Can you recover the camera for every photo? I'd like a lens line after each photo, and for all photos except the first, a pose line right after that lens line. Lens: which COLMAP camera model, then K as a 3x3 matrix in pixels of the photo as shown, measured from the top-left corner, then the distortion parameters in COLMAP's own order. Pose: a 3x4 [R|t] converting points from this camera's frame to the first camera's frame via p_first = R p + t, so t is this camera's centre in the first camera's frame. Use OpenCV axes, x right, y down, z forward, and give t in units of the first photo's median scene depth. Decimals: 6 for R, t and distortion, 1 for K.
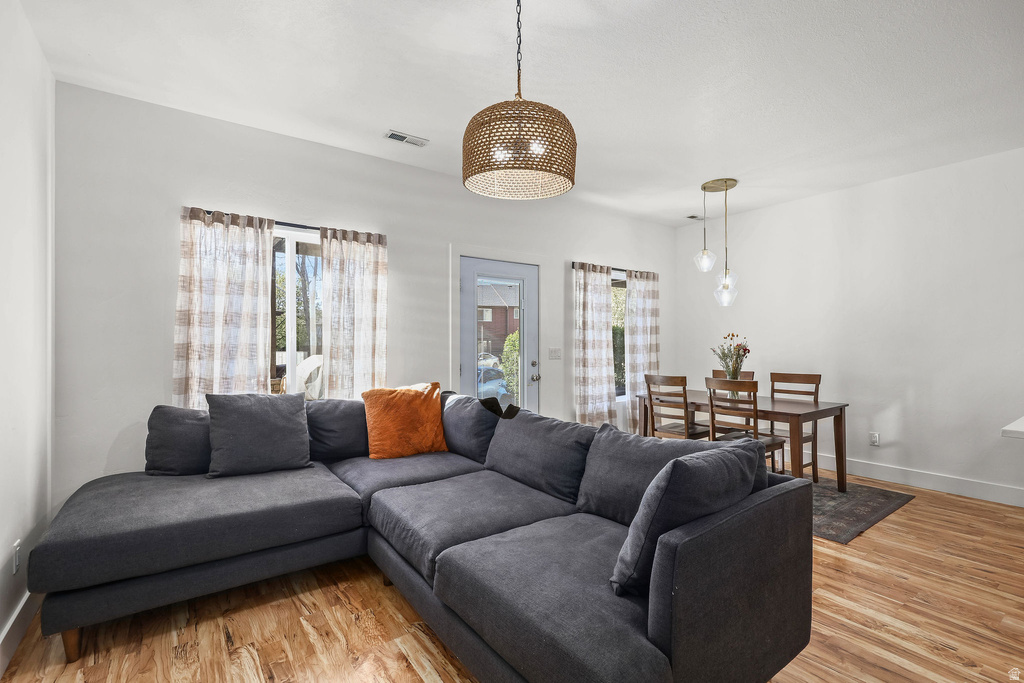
lens RADIAL K [[470.9, 0, 508.2], [0, 470.9, 339.7], [0, 0, 1]] dist [0.006489, 0.000332]
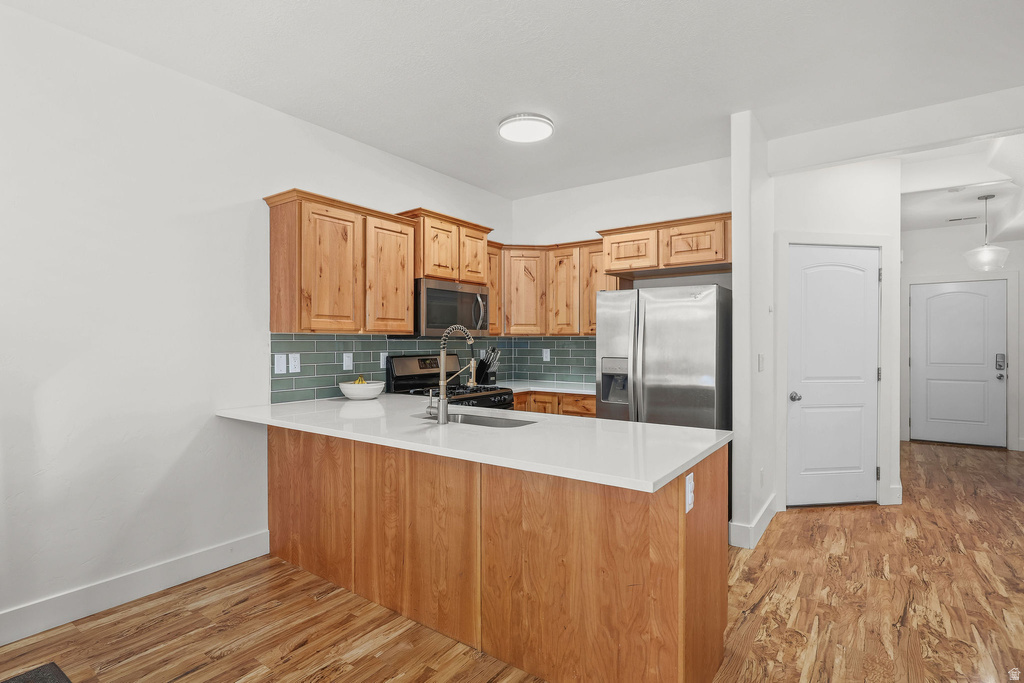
lens RADIAL K [[509.8, 0, 496.5], [0, 509.8, 346.4], [0, 0, 1]] dist [-0.004076, -0.000130]
pose [[-0.315372, 0.000110, 0.948968, 0.193655], [-0.002117, 0.999997, -0.000820, 0.000692], [-0.948966, -0.002268, -0.315371, 0.663662]]
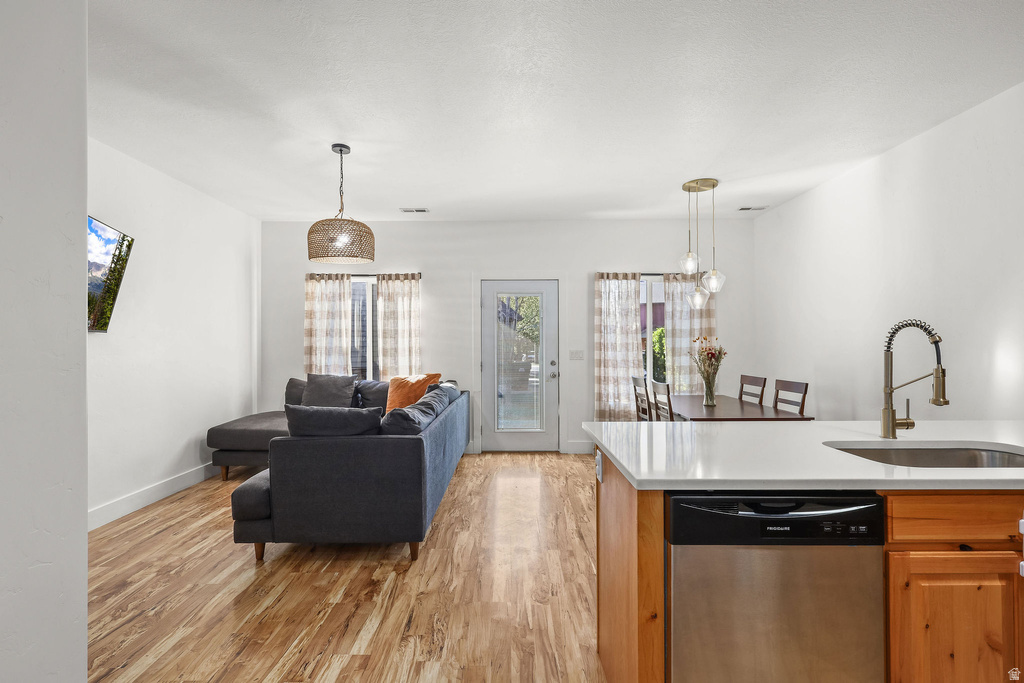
lens RADIAL K [[470.9, 0, 500.9], [0, 470.9, 340.9], [0, 0, 1]] dist [0.006489, 0.000332]
pose [[0.804565, -0.003020, -0.593858, 0.717993], [0.006417, 0.999973, 0.003609, -0.010746], [0.593831, -0.006714, 0.804562, -0.035607]]
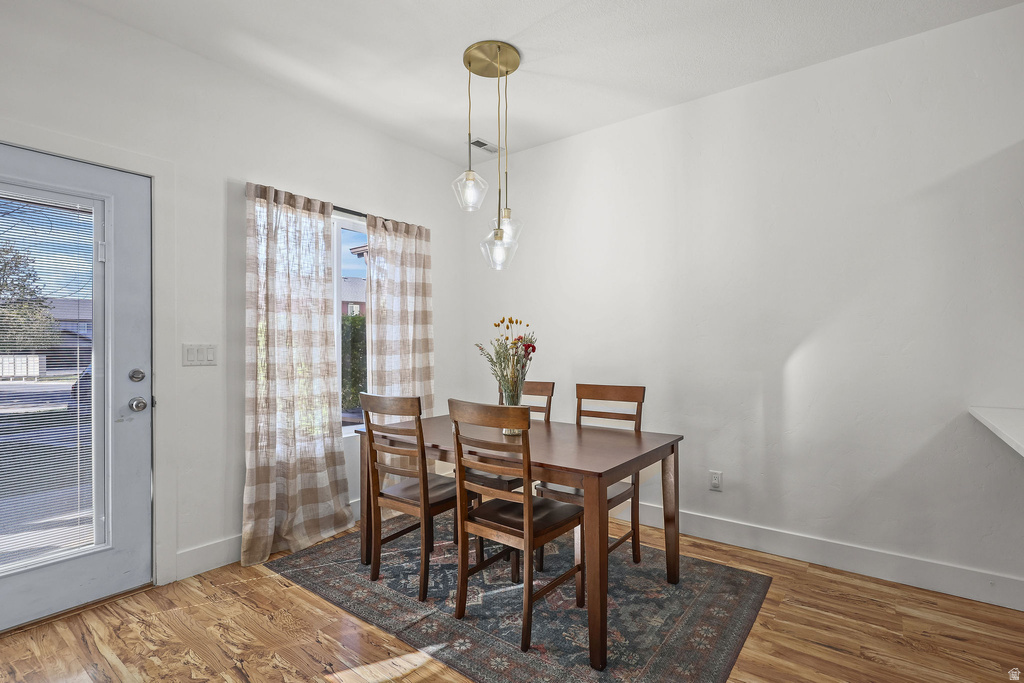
lens RADIAL K [[498.4, 0, 511.3], [0, 498.4, 346.0], [0, 0, 1]] dist [-0.002352, 0.000915]
pose [[0.956601, 0.001030, 0.291399, 0.303938], [-0.003243, 0.999969, 0.007111, 0.016587], [-0.291383, -0.007748, 0.956575, 0.427536]]
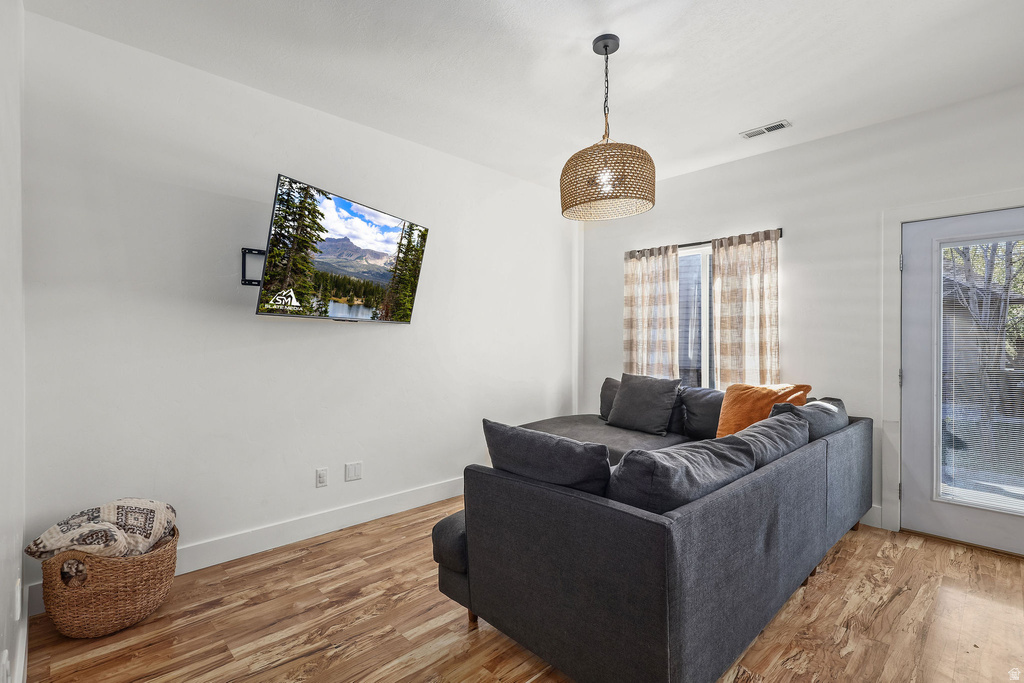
lens RADIAL K [[470.9, 0, 511.8], [0, 470.9, 341.6], [0, 0, 1]] dist [0.006489, 0.000332]
pose [[0.148356, 0.003722, -0.988927, 0.538287], [0.004149, 0.999982, 0.004386, 0.002693], [0.988925, -0.004754, 0.148338, 0.272996]]
